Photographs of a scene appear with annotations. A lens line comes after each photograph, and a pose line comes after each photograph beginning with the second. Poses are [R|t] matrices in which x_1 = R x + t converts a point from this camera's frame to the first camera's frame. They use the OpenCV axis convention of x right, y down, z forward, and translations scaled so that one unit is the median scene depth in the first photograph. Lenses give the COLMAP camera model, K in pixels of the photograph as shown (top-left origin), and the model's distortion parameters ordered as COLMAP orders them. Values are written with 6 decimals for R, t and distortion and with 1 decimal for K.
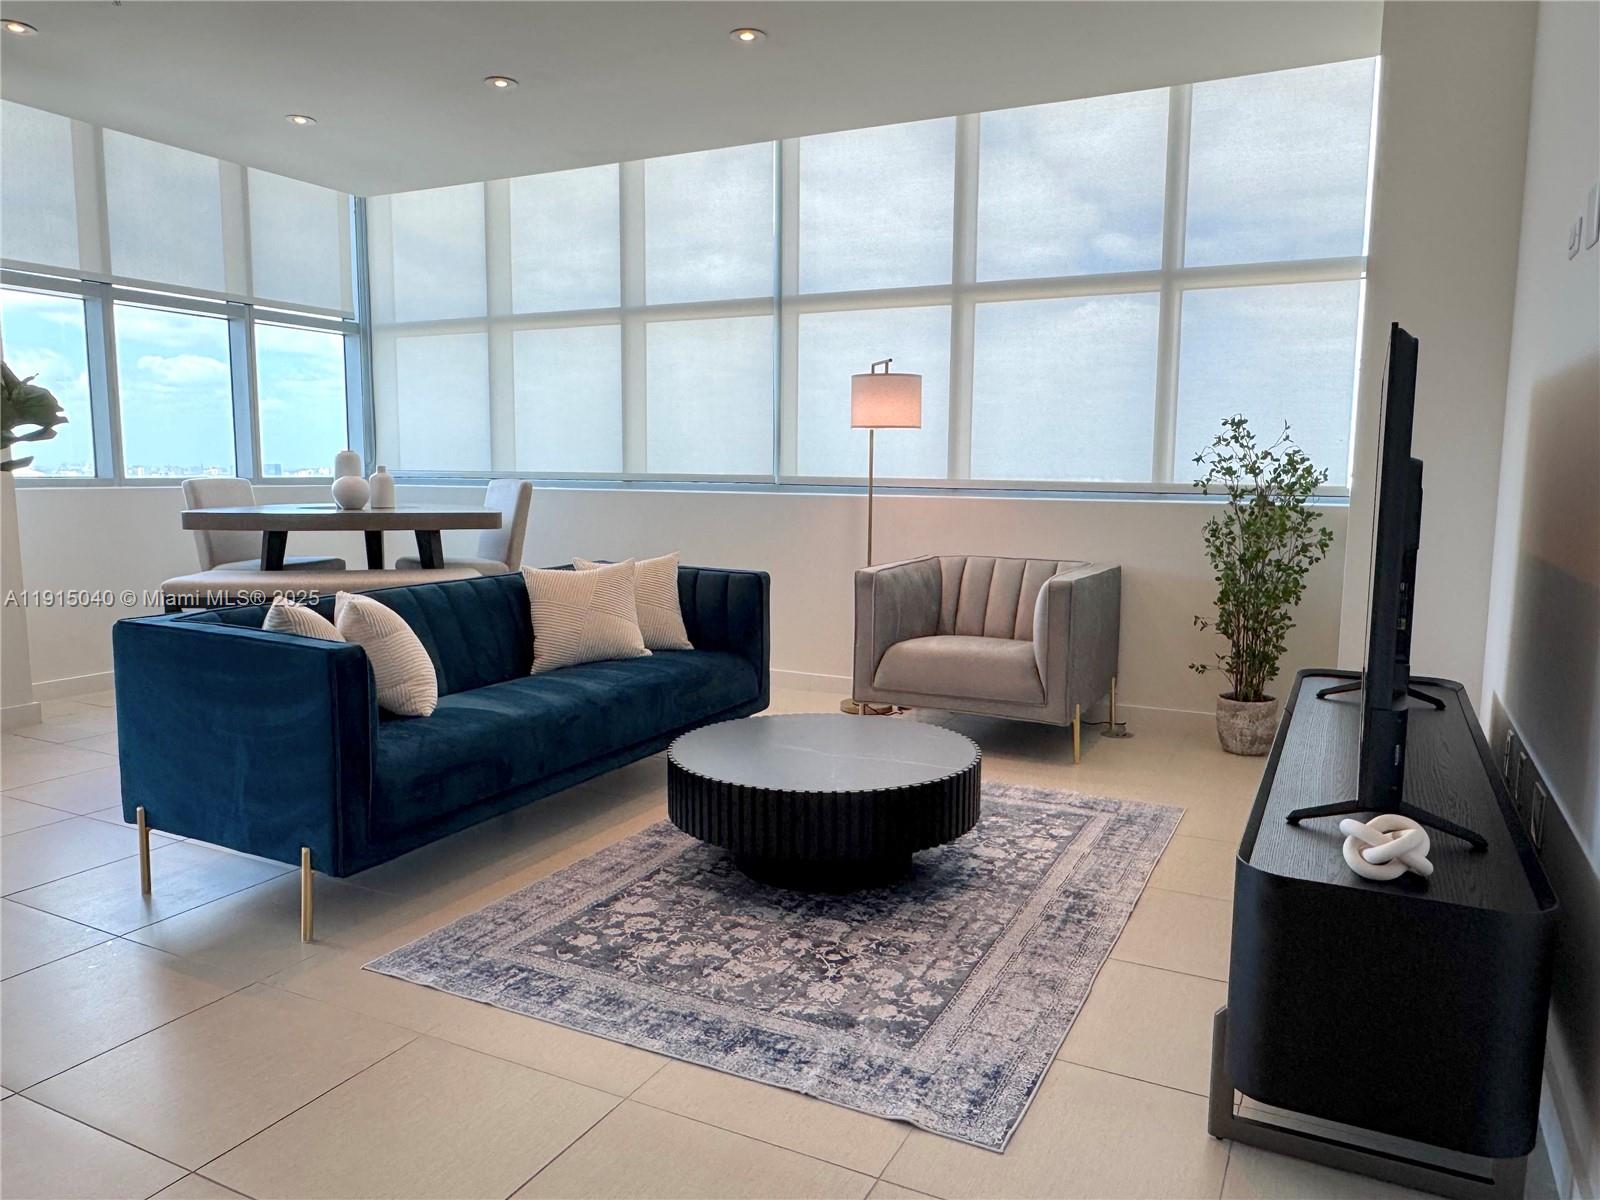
lens RADIAL K [[1112.2, 0, 799.2], [0, 1112.2, 593.9], [0, 0, 1]] dist [0.001263, 0.000666]
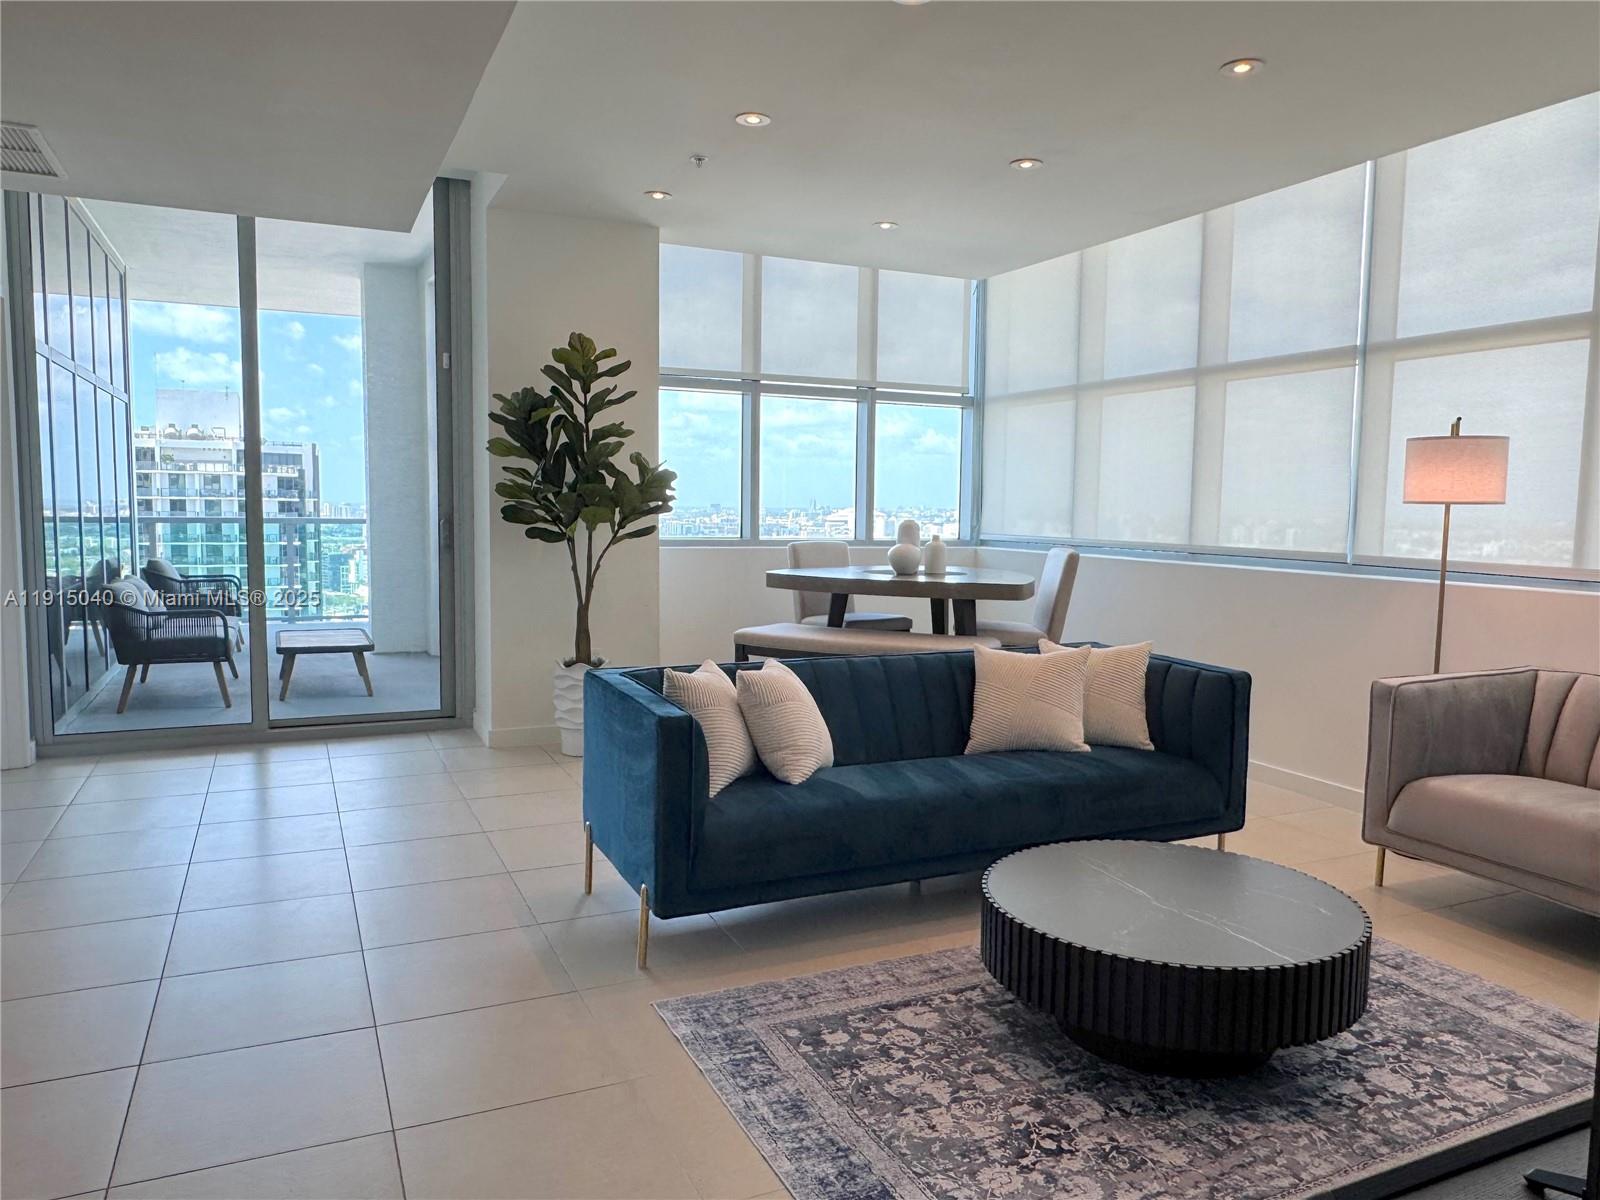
lens RADIAL K [[1112.2, 0, 799.2], [0, 1112.2, 593.9], [0, 0, 1]] dist [0.001263, 0.000666]
pose [[0.788047, 0.052285, -0.613391, 0.289513], [-0.077953, 0.996842, -0.015178, -0.052095], [0.610660, 0.059776, 0.789634, 0.133395]]
